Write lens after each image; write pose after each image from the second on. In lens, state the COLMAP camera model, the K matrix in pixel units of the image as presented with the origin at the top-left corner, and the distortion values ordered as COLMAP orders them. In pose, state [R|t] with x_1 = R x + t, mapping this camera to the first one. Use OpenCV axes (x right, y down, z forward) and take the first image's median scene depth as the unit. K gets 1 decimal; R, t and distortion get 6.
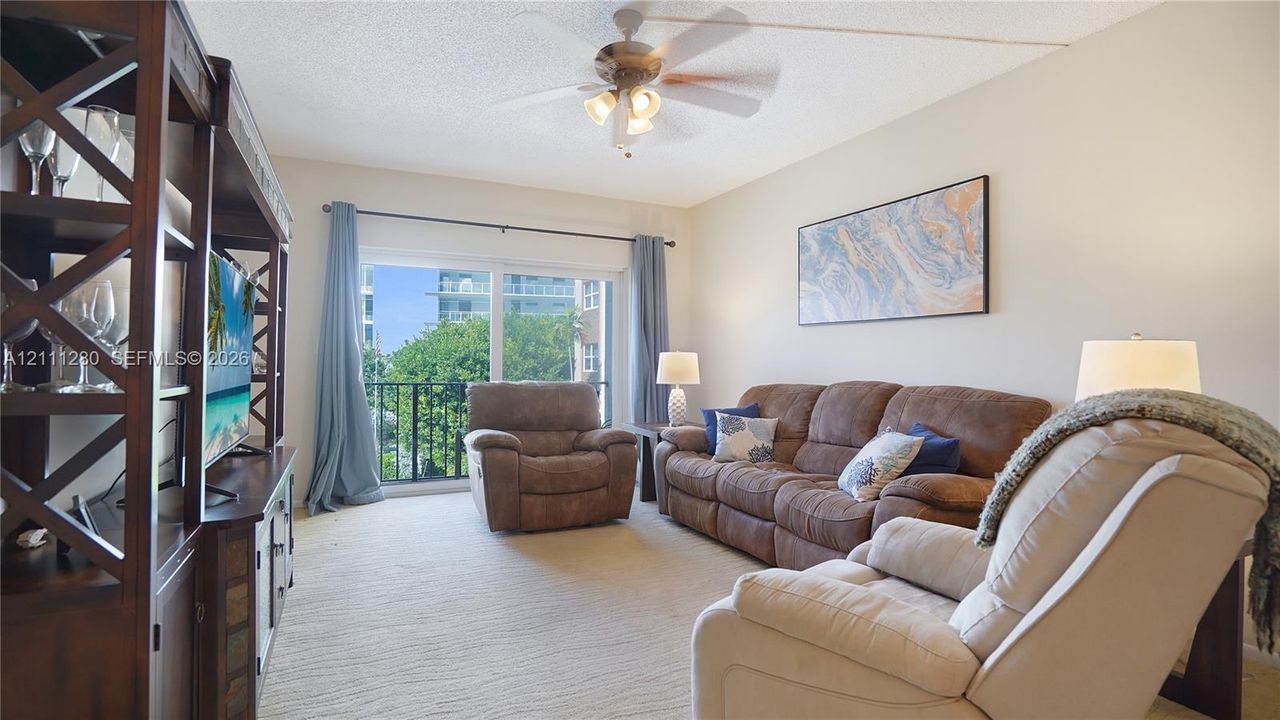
lens RADIAL K [[593.9, 0, 633.4], [0, 593.9, 365.2], [0, 0, 1]] dist [-0.033747, 0.003321]
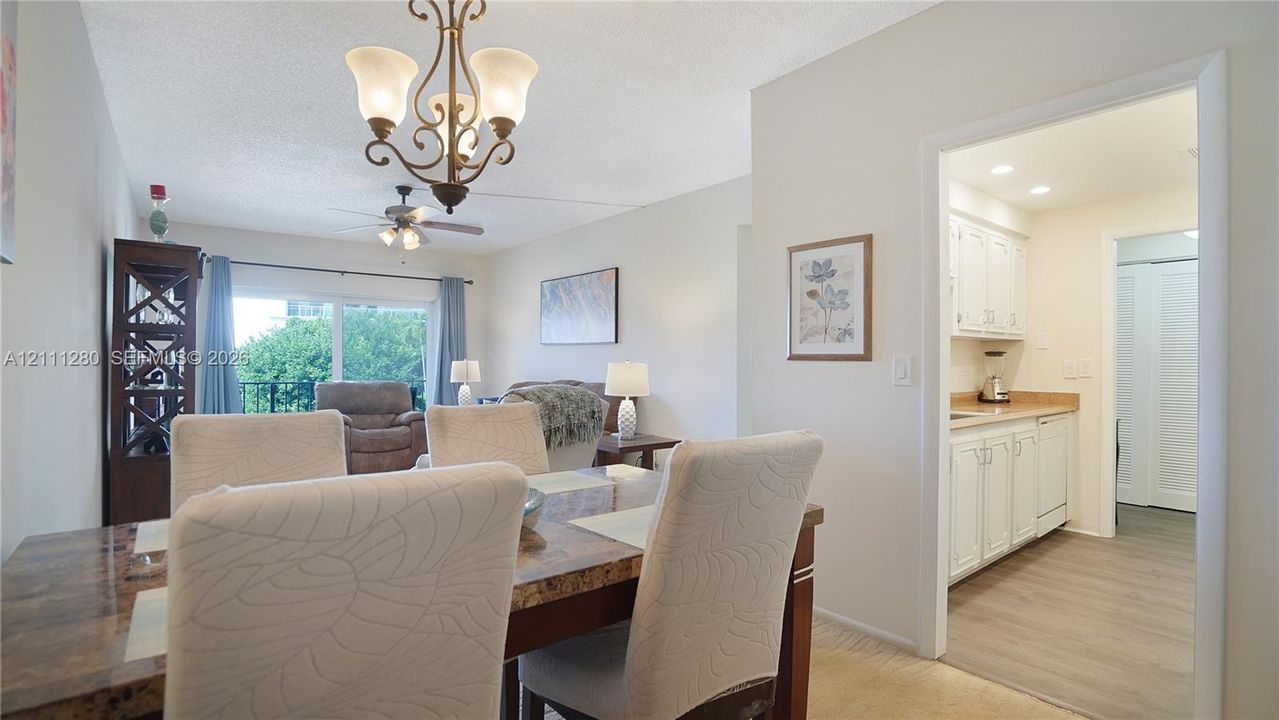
lens RADIAL K [[593.4, 0, 620.4], [0, 593.4, 366.1], [0, 0, 1]] dist [-0.033747, 0.003321]
pose [[0.980165, -0.003248, 0.198158, 0.182136], [0.001444, 0.999956, 0.009246, -0.024127], [-0.198180, -0.008776, 0.980126, -0.611805]]
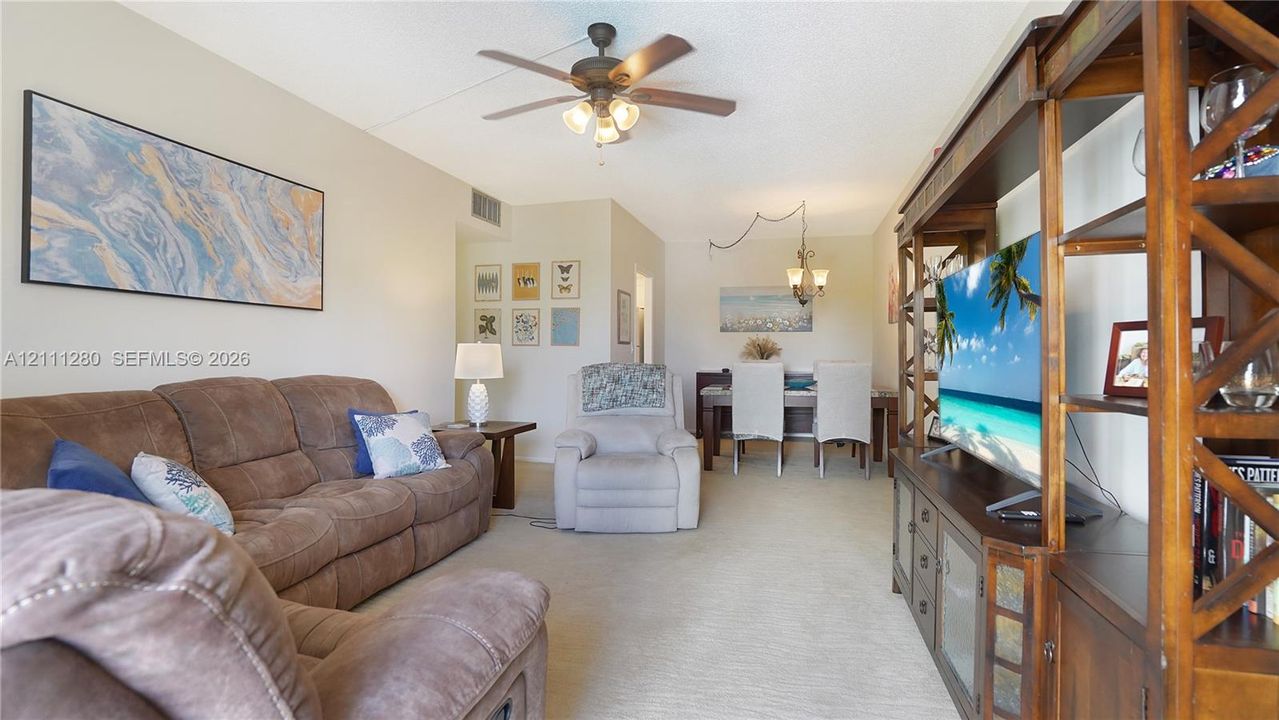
lens RADIAL K [[593.4, 0, 634.0], [0, 593.4, 354.0], [0, 0, 1]] dist [-0.033747, 0.003321]
pose [[-0.760660, -0.009848, 0.649076, -0.462837], [-0.004030, 0.999937, 0.010447, -0.013009], [-0.649138, 0.005331, -0.760652, 1.094333]]
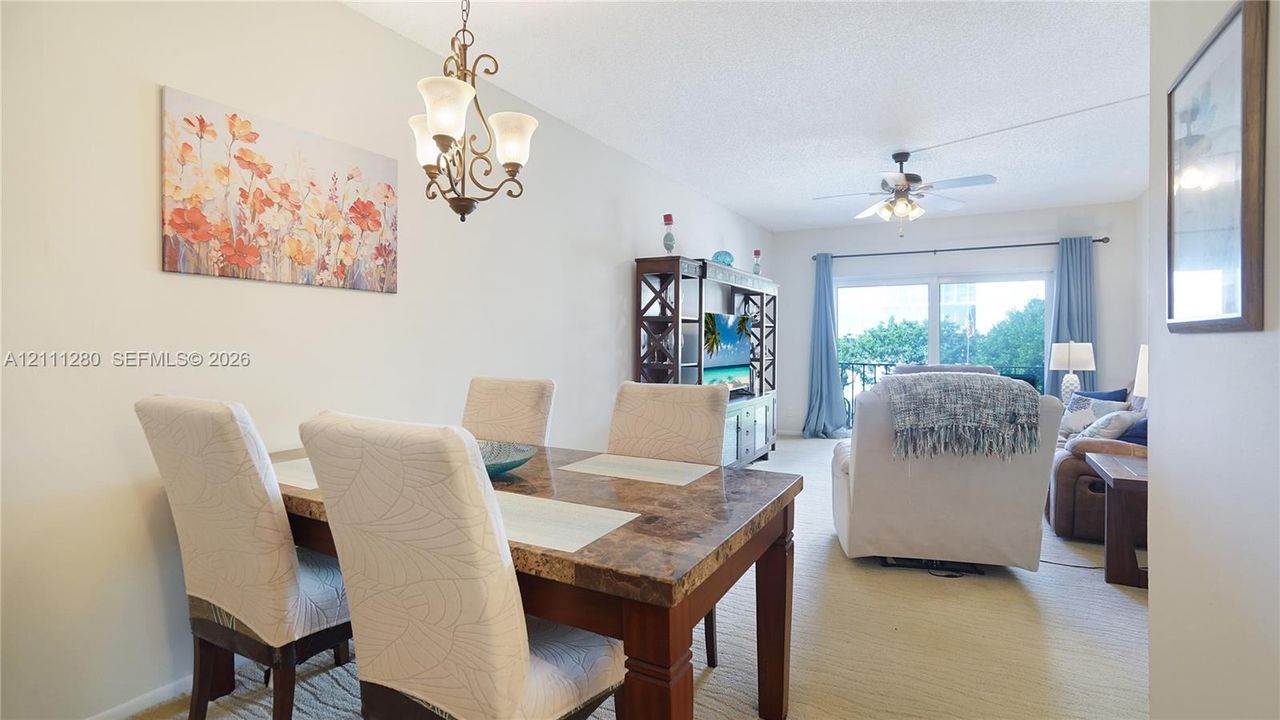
lens RADIAL K [[593.9, 0, 645.9], [0, 593.9, 353.7], [0, 0, 1]] dist [-0.033747, 0.003321]
pose [[0.580250, 0.007524, -0.814404, 0.595593], [0.002883, 0.999932, 0.011292, -0.017820], [0.814433, -0.008900, 0.580189, -0.389077]]
